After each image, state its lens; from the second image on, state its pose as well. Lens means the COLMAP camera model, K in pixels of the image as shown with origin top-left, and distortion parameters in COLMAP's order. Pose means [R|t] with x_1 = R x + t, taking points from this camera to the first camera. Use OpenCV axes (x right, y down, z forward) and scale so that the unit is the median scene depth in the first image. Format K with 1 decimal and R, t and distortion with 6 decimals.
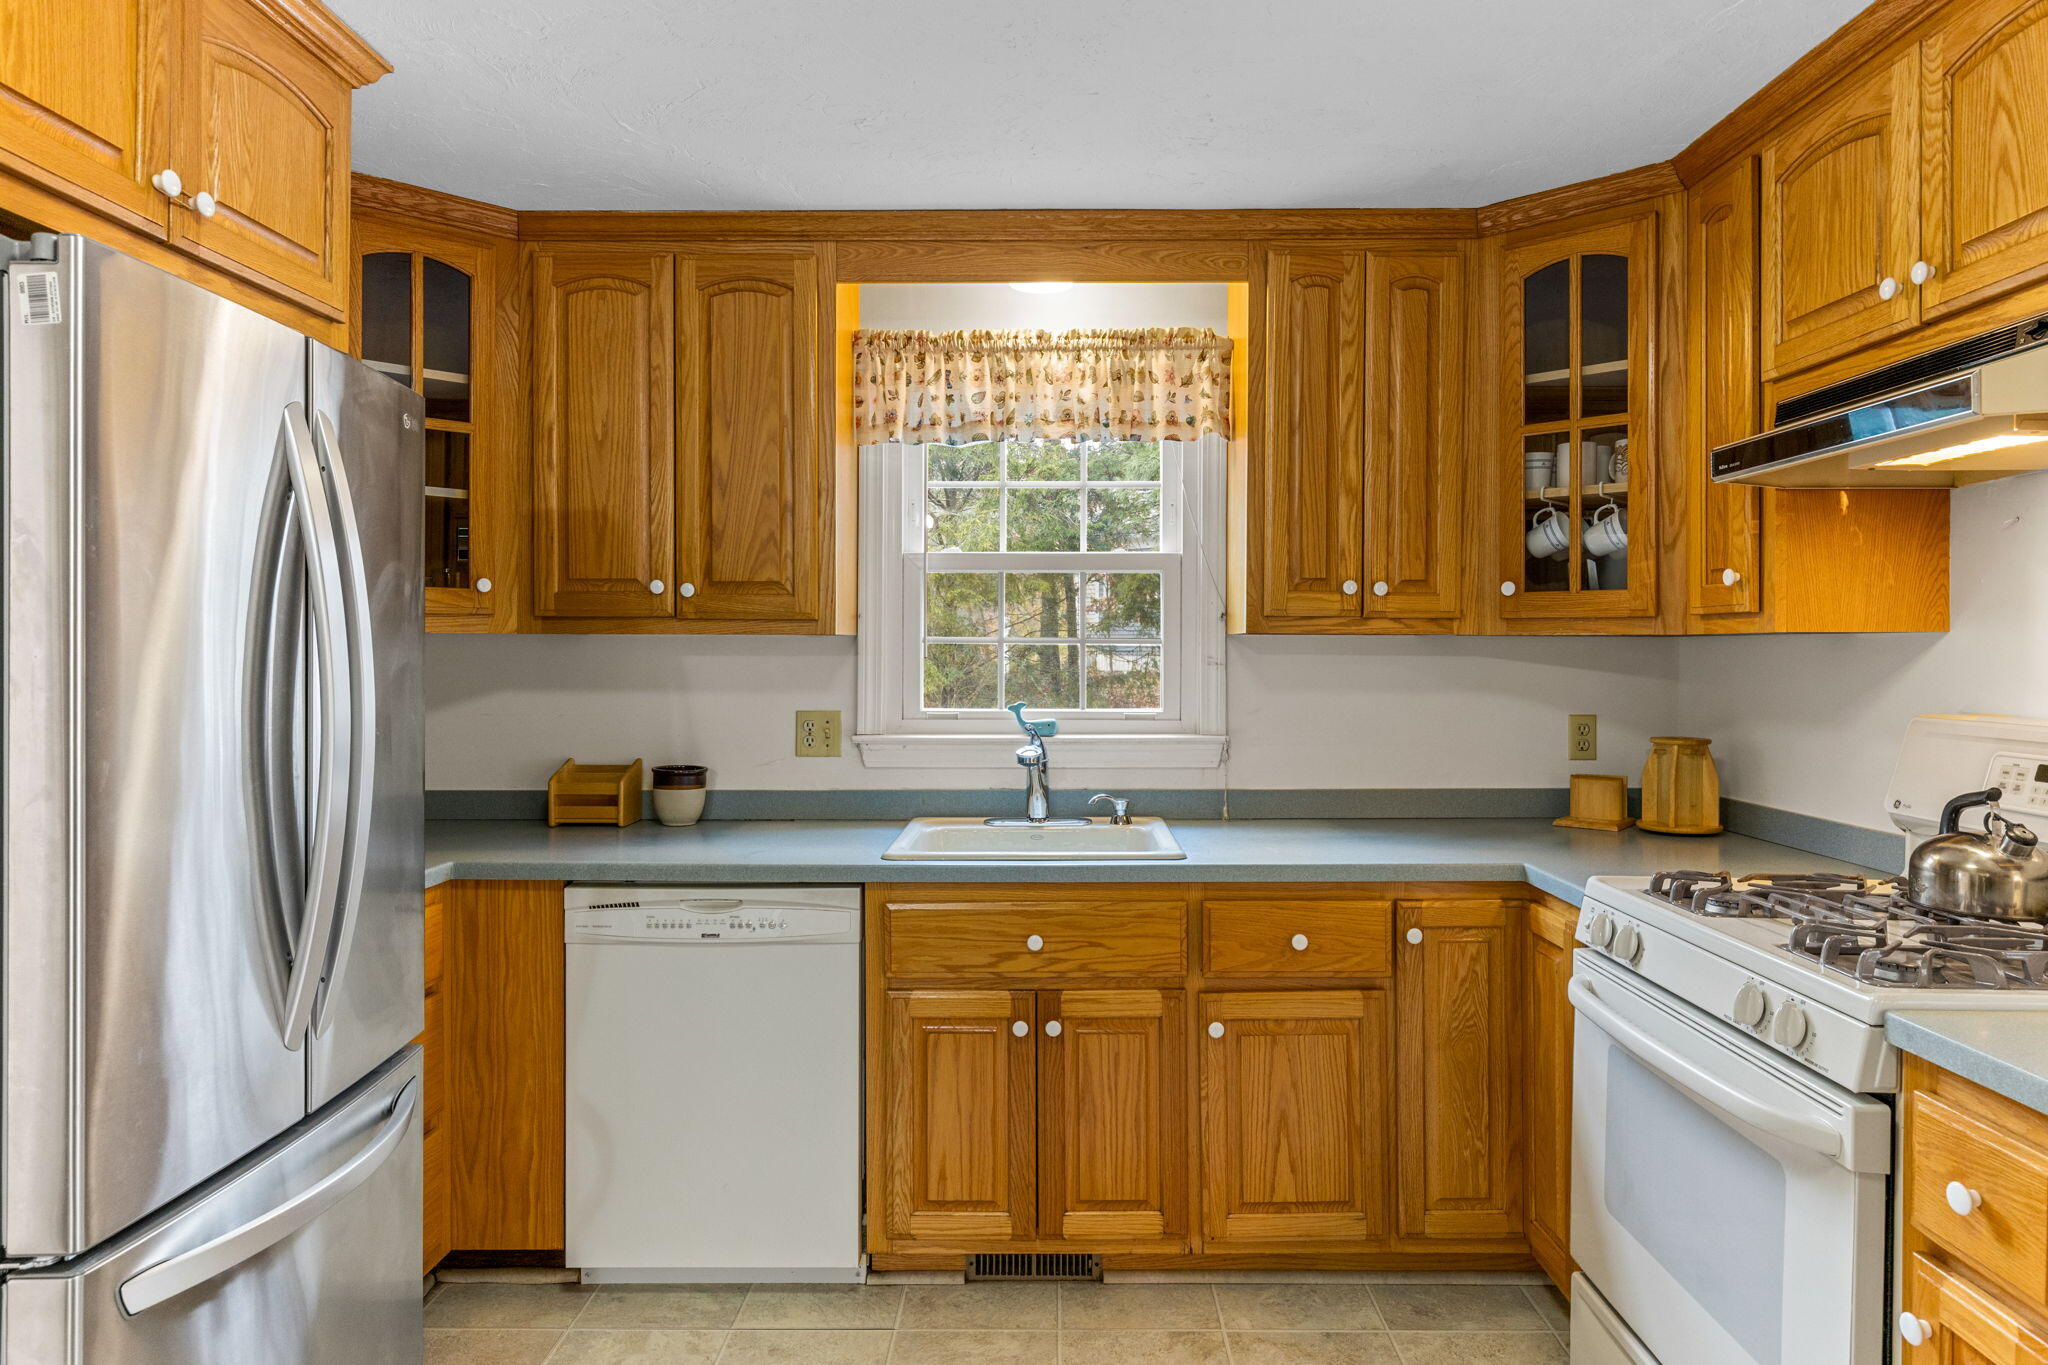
lens RADIAL K [[1216.9, 0, 1041.3], [0, 1216.9, 655.1], [0, 0, 1]] dist [0.002083, 0.001703]
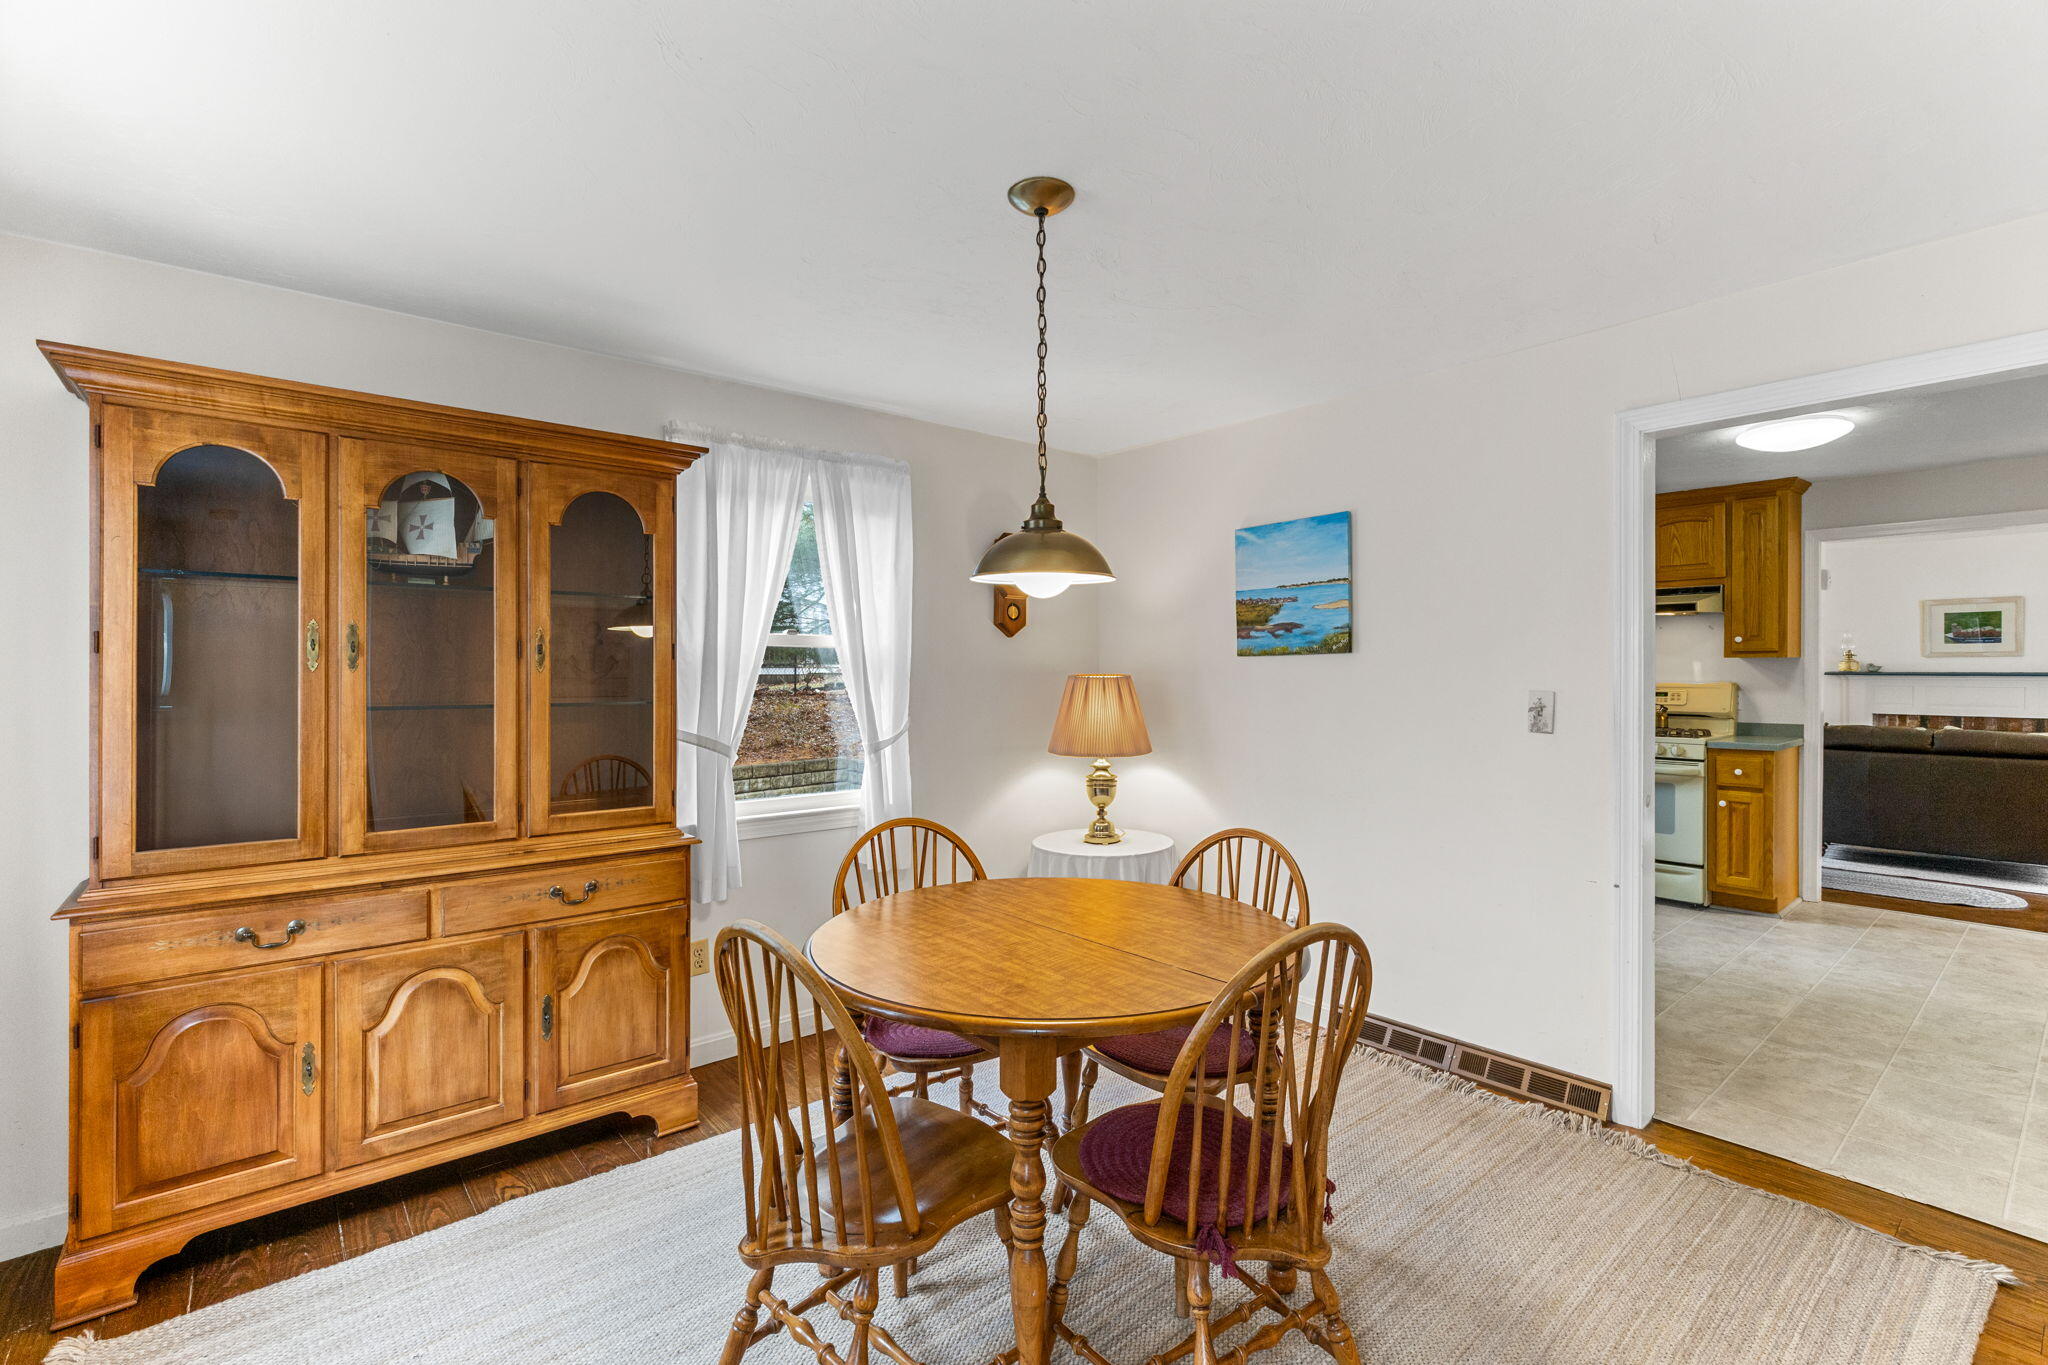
lens RADIAL K [[937.8, 0, 1023.3], [0, 937.8, 677.3], [0, 0, 1]] dist [0.012632, -0.000872]
pose [[0.757257, -0.015372, 0.652936, -1.888394], [0.008366, 0.999869, 0.013838, -0.012871], [-0.653063, -0.005016, 0.757287, -0.013284]]
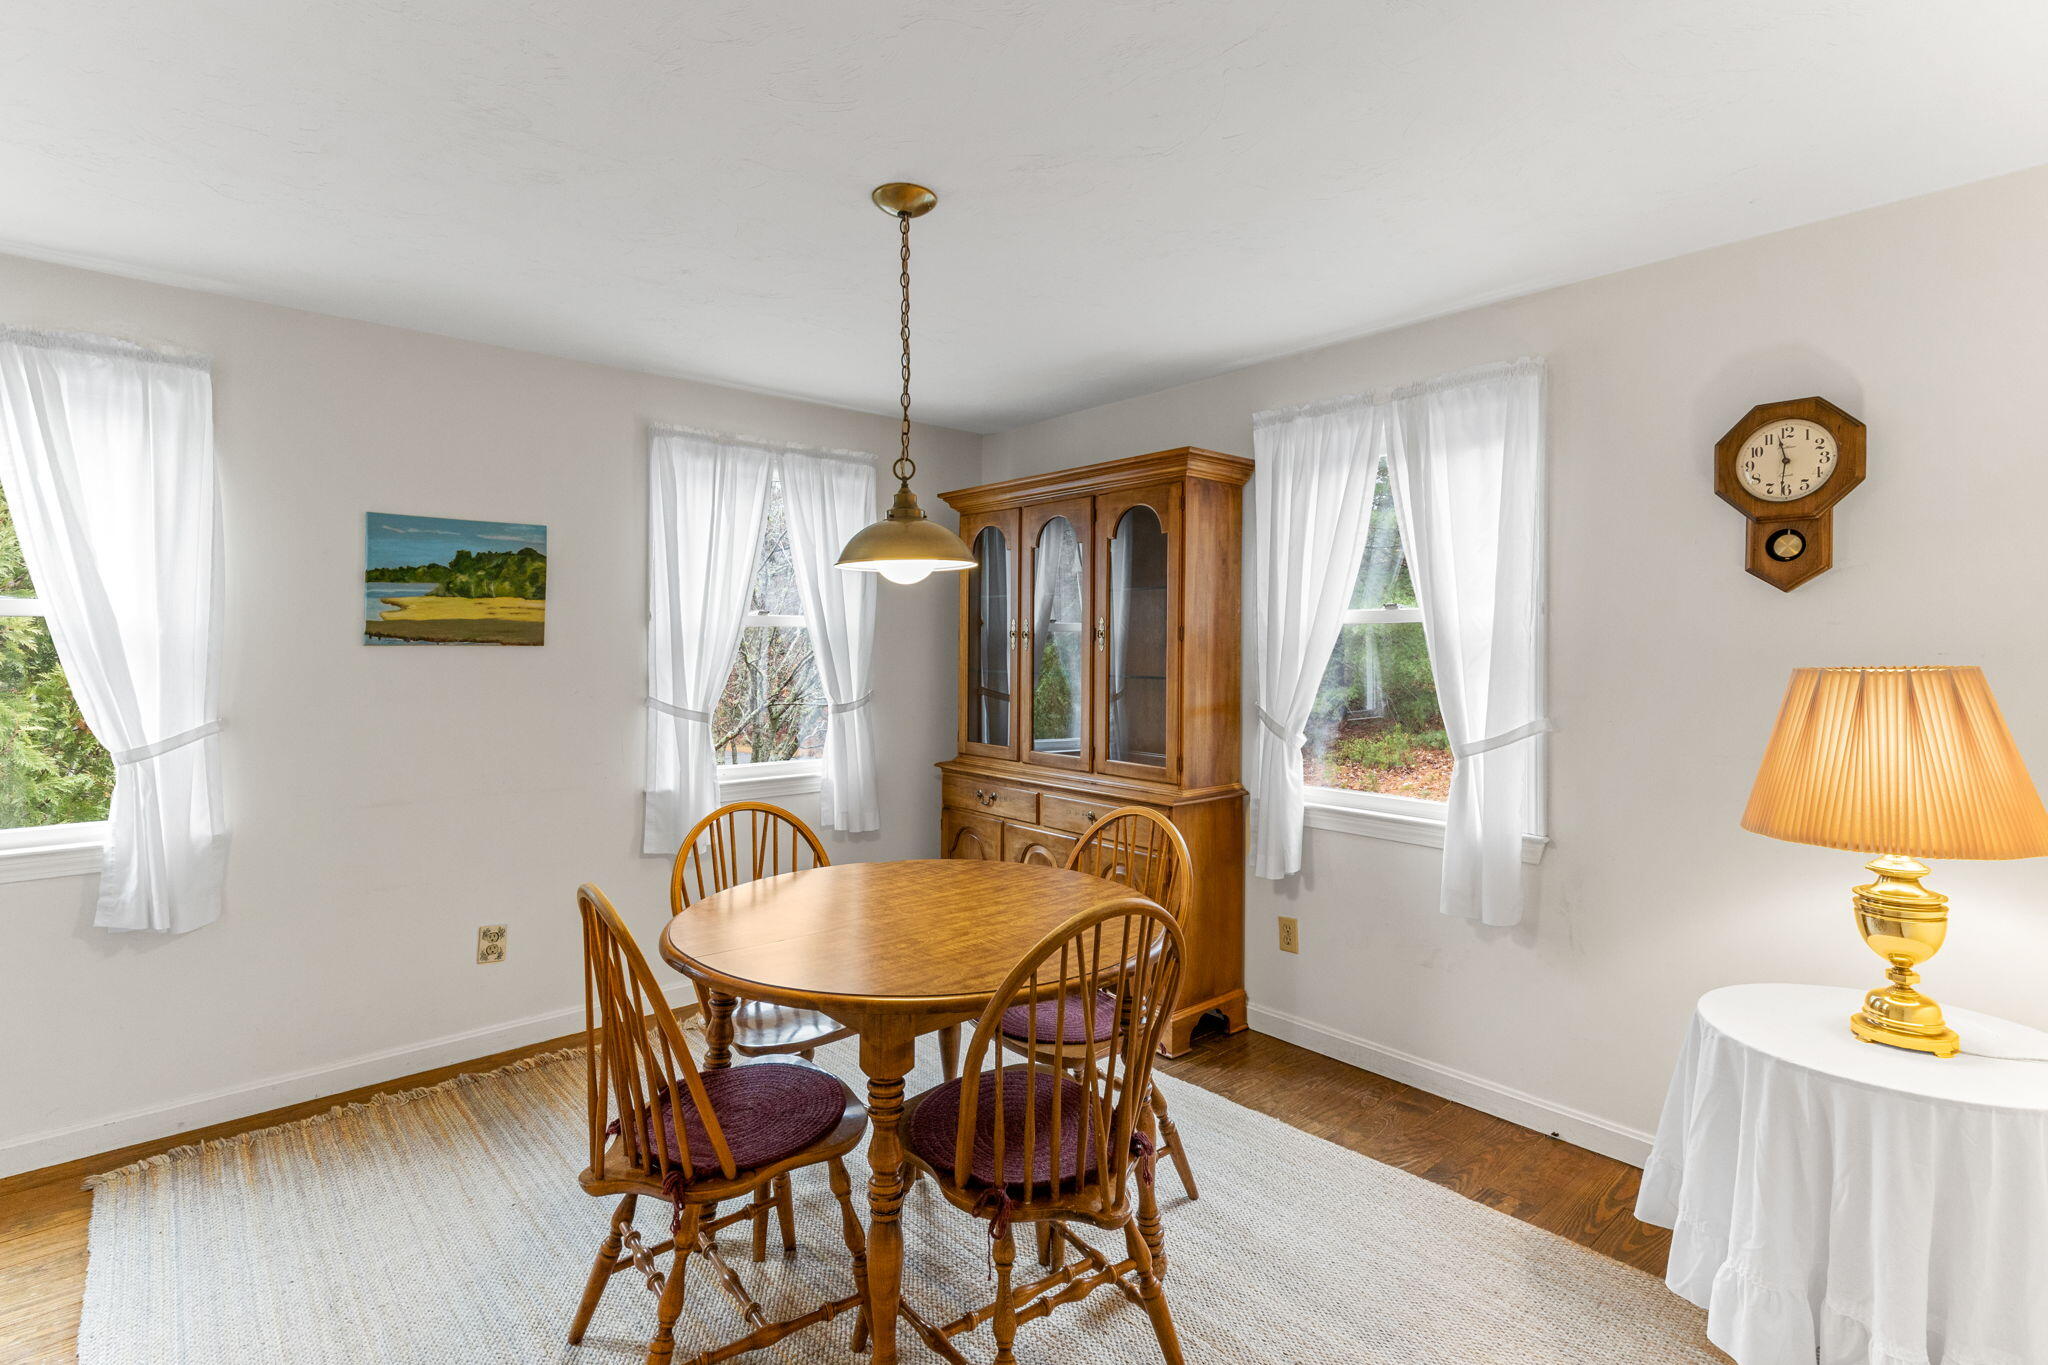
lens RADIAL K [[937.8, 0, 1001.7], [0, 937.8, 649.5], [0, 0, 1]] dist [0.012632, -0.000872]
pose [[0.660966, -0.001422, -0.750414, -0.762727], [-0.000279, 0.999998, -0.002141, -0.008009], [0.750415, 0.001624, 0.660964, 0.092936]]
